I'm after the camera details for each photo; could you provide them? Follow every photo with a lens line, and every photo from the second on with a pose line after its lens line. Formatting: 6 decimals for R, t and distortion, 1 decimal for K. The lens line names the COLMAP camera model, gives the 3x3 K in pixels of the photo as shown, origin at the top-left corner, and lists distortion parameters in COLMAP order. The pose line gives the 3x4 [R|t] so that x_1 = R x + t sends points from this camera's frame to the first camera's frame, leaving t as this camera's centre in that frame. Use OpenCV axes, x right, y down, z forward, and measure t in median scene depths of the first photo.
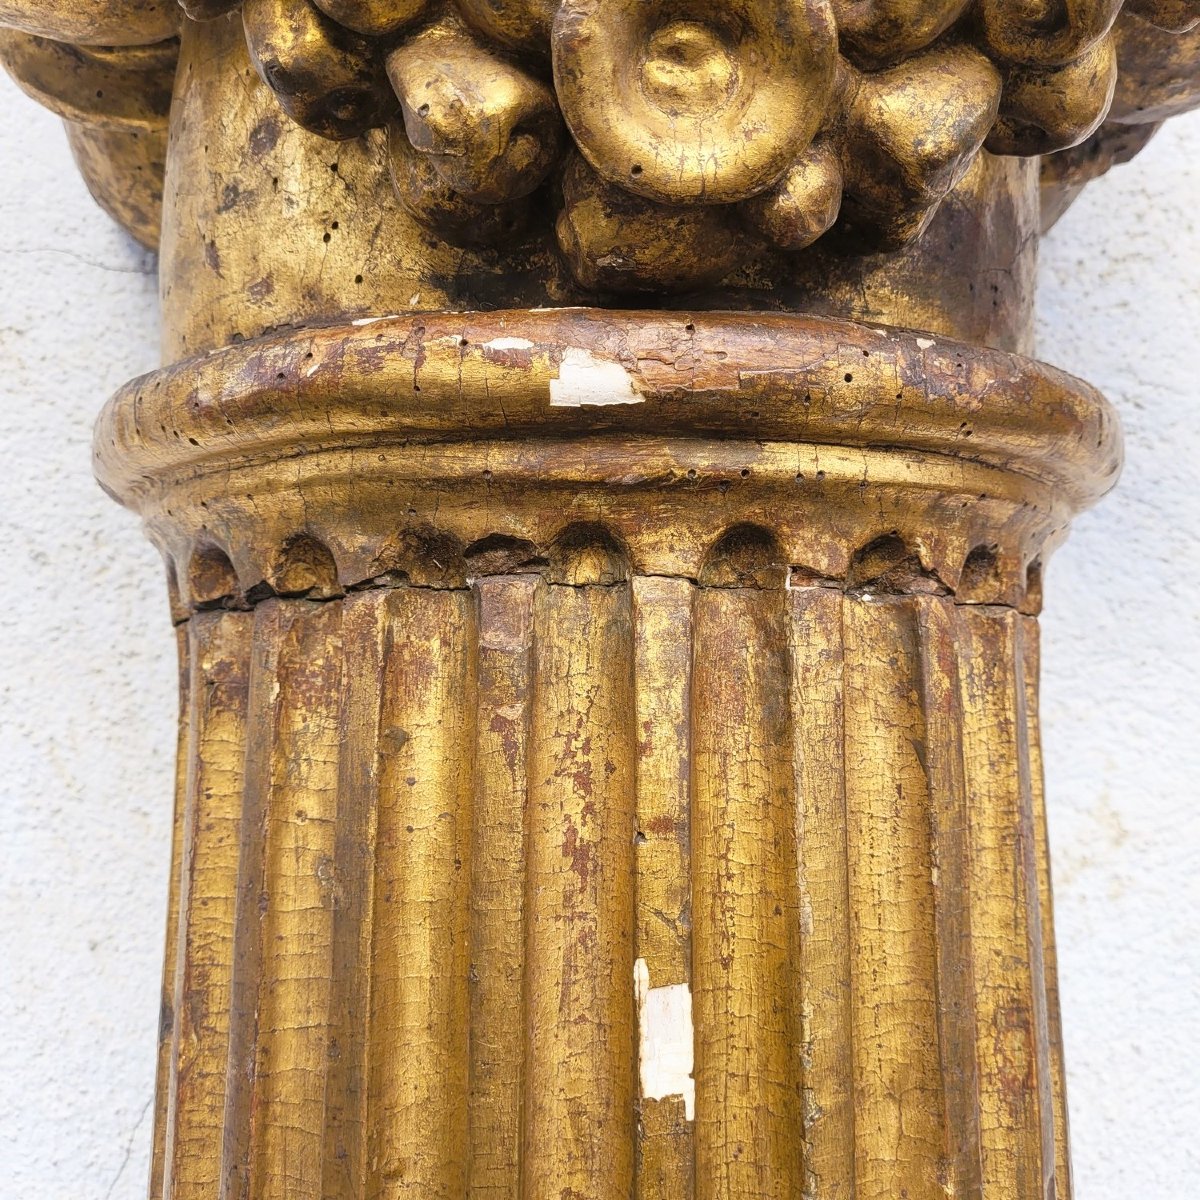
lens RADIAL K [[978.6, 0, 596.0], [0, 978.6, 607.4], [0, 0, 1]] dist [0.006208, -0.001506]
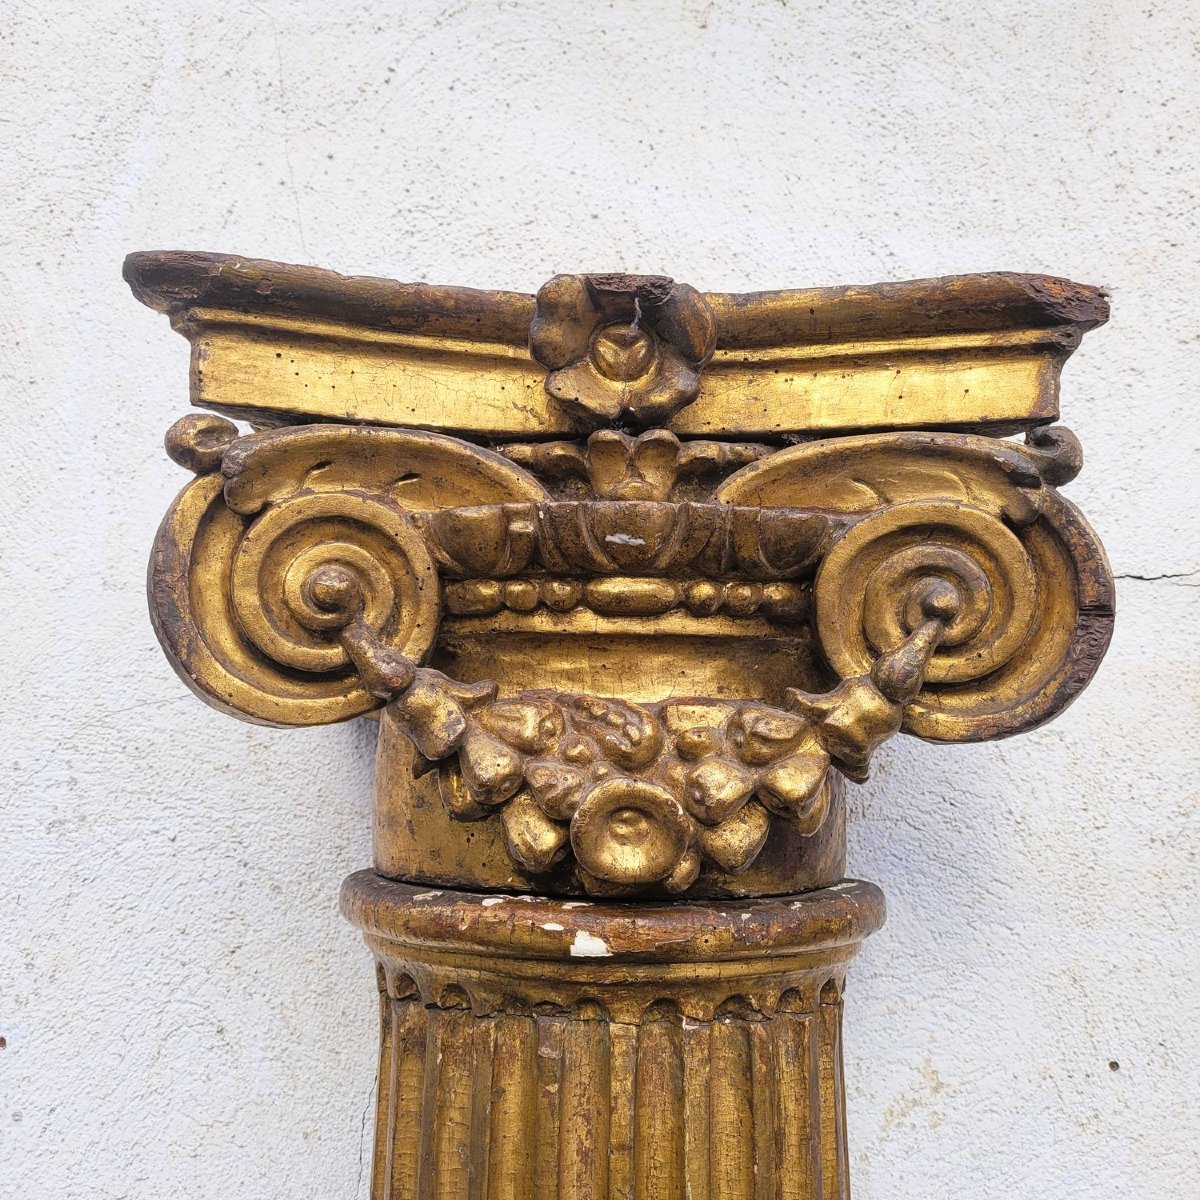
lens RADIAL K [[978.6, 0, 606.0], [0, 978.6, 593.4], [0, 0, 1]] dist [0.006208, -0.001506]
pose [[0.998403, 0.002703, -0.056433, 0.142413], [-0.005933, 0.998348, -0.057145, -0.817135], [0.056185, 0.057389, 0.996770, -1.151456]]
